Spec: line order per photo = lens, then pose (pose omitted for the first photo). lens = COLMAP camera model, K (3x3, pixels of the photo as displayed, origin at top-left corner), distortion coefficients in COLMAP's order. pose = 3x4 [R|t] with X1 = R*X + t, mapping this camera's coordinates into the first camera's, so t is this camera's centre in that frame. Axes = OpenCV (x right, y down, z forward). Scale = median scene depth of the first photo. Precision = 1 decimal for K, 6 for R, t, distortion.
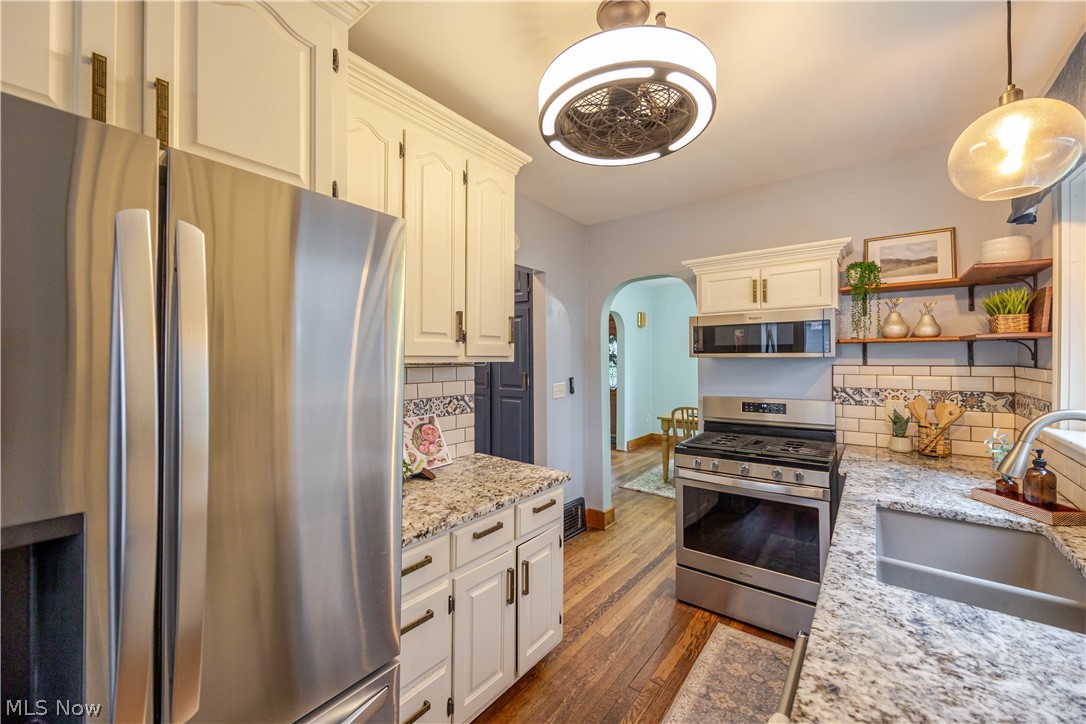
lens RADIAL K [[420.6, 0, 543.0], [0, 420.6, 363.9], [0, 0, 1]] dist [-0.002476, 0.000274]
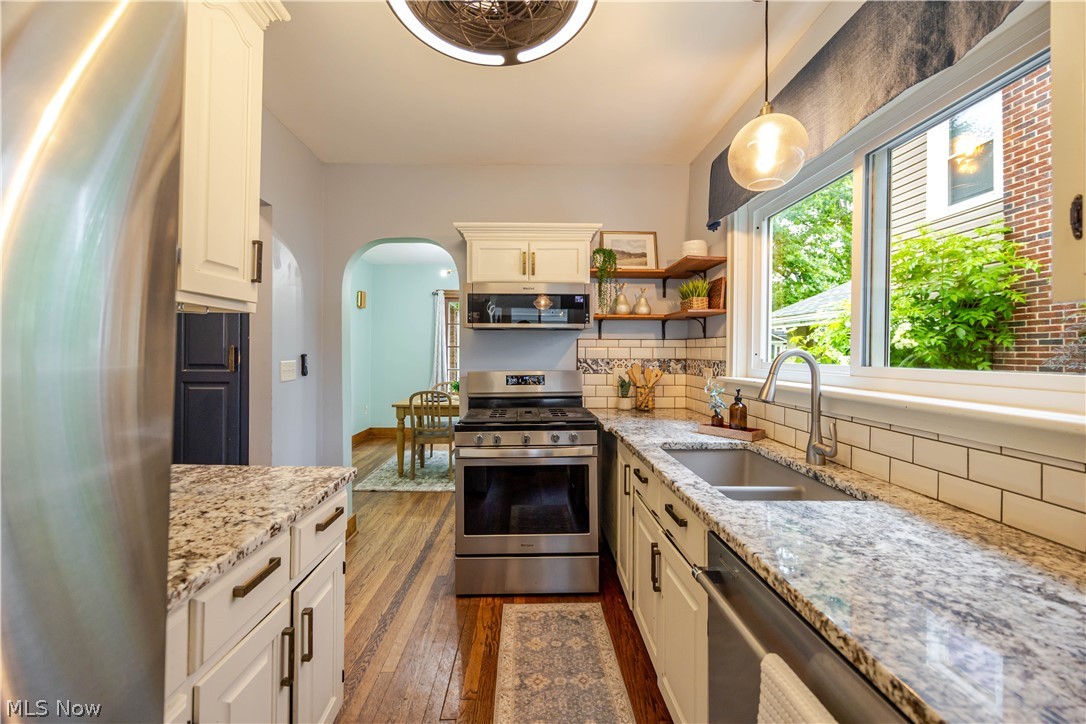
lens RADIAL K [[430.3, 0, 532.6], [0, 430.3, 356.5], [0, 0, 1]] dist [-0.000771, 0.000044]
pose [[0.781703, 0.000732, 0.623650, -0.148481], [0.004618, 0.999965, -0.006961, 0.068337], [-0.623633, 0.008322, 0.781673, 0.207939]]
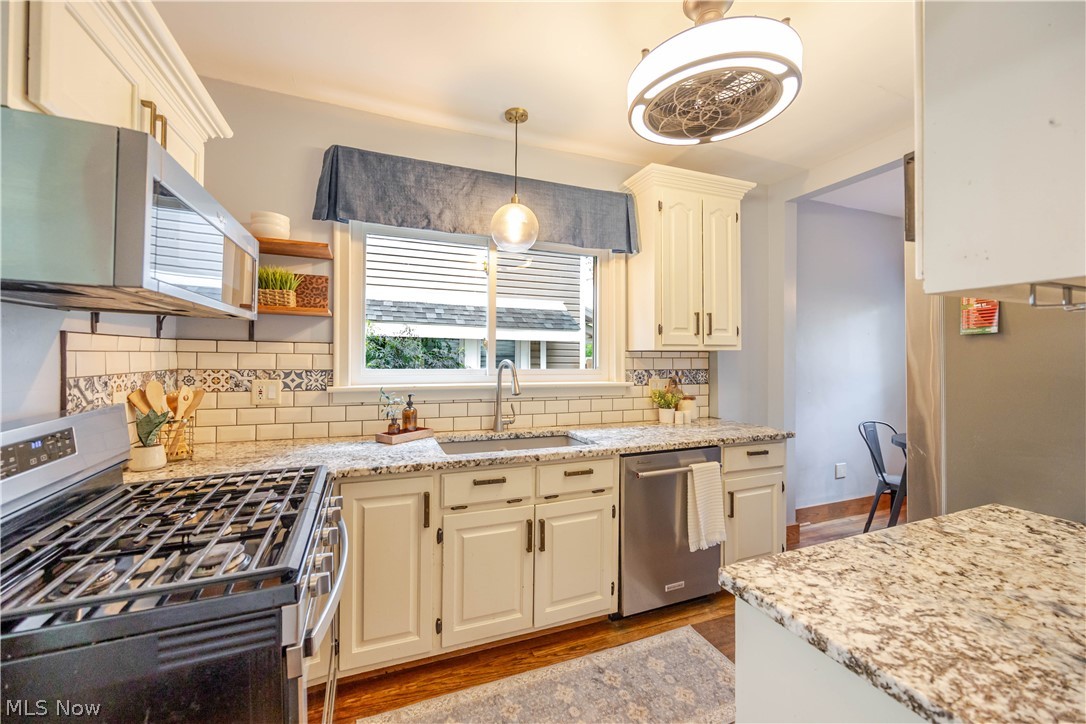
lens RADIAL K [[430.3, 0, 532.6], [0, 430.3, 356.5], [0, 0, 1]] dist [-0.000771, 0.000044]
pose [[-0.854851, -0.007044, 0.518827, 0.000662], [0.001181, 0.999879, 0.015521, 0.028632], [-0.518873, 0.013881, -0.854739, 1.368177]]
